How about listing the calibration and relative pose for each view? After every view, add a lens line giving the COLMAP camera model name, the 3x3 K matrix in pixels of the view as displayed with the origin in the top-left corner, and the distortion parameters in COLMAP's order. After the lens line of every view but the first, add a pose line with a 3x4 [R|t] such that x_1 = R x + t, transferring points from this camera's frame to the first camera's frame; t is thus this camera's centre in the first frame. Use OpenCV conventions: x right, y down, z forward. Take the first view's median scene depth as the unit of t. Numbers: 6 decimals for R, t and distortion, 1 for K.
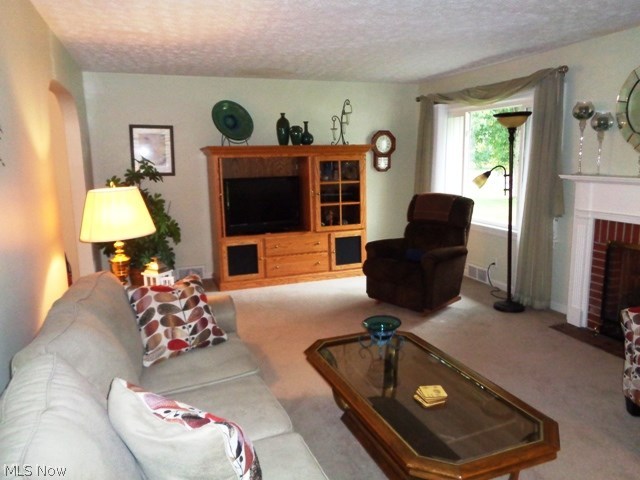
lens RADIAL K [[477.9, 0, 319.7], [0, 477.9, 238.5], [0, 0, 1]] dist [0.011208, 0.003381]
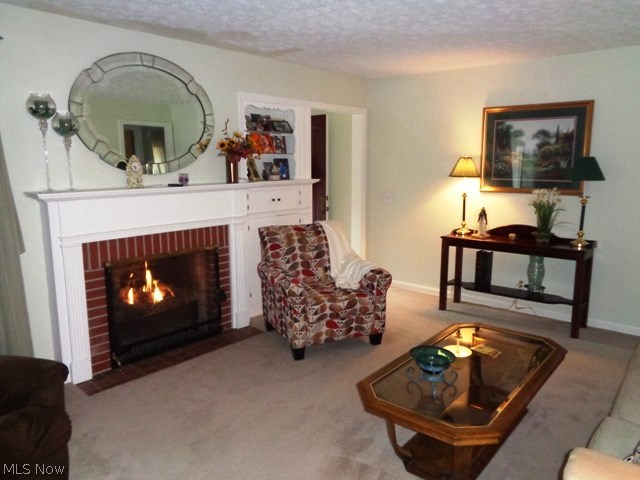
lens RADIAL K [[477.9, 0, 319.9], [0, 477.9, 240.4], [0, 0, 1]] dist [0.011208, 0.003381]
pose [[-0.480520, -0.133009, 0.866839, -0.327636], [0.157877, 0.959163, 0.234693, -0.175299], [-0.862656, 0.249629, -0.439898, 1.016797]]
